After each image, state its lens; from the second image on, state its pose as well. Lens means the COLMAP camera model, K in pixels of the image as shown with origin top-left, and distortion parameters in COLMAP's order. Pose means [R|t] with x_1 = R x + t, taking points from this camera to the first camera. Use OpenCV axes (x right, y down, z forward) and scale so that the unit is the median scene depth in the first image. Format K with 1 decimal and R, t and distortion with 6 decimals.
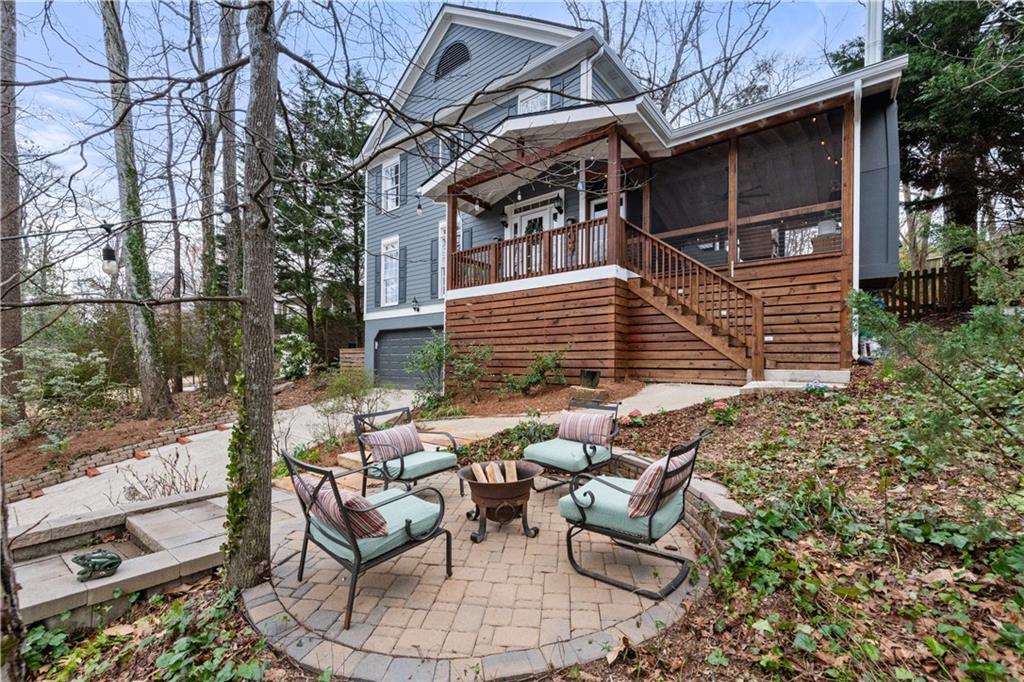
lens RADIAL K [[416.2, 0, 509.9], [0, 416.2, 349.0], [0, 0, 1]] dist [0.002559, 0.000522]
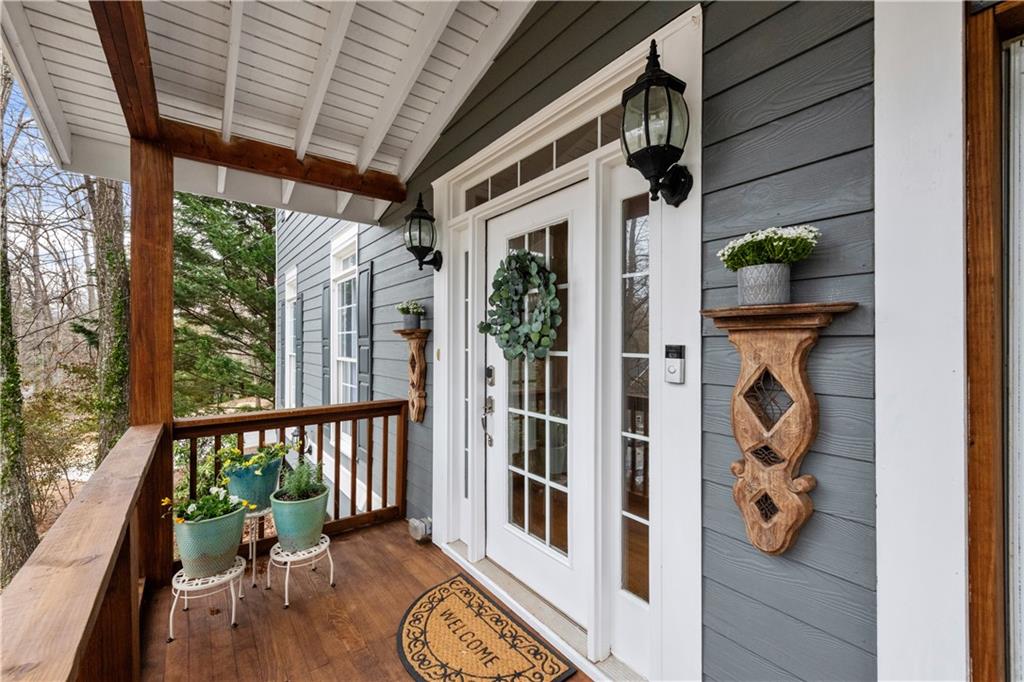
lens RADIAL K [[416.2, 0, 513.3], [0, 416.2, 336.5], [0, 0, 1]] dist [0.002559, 0.000522]
pose [[0.970543, -0.000789, -0.240925, 0.099200], [0.004943, 0.999849, 0.016639, -0.268775], [0.240875, -0.017340, 0.970401, 0.812622]]
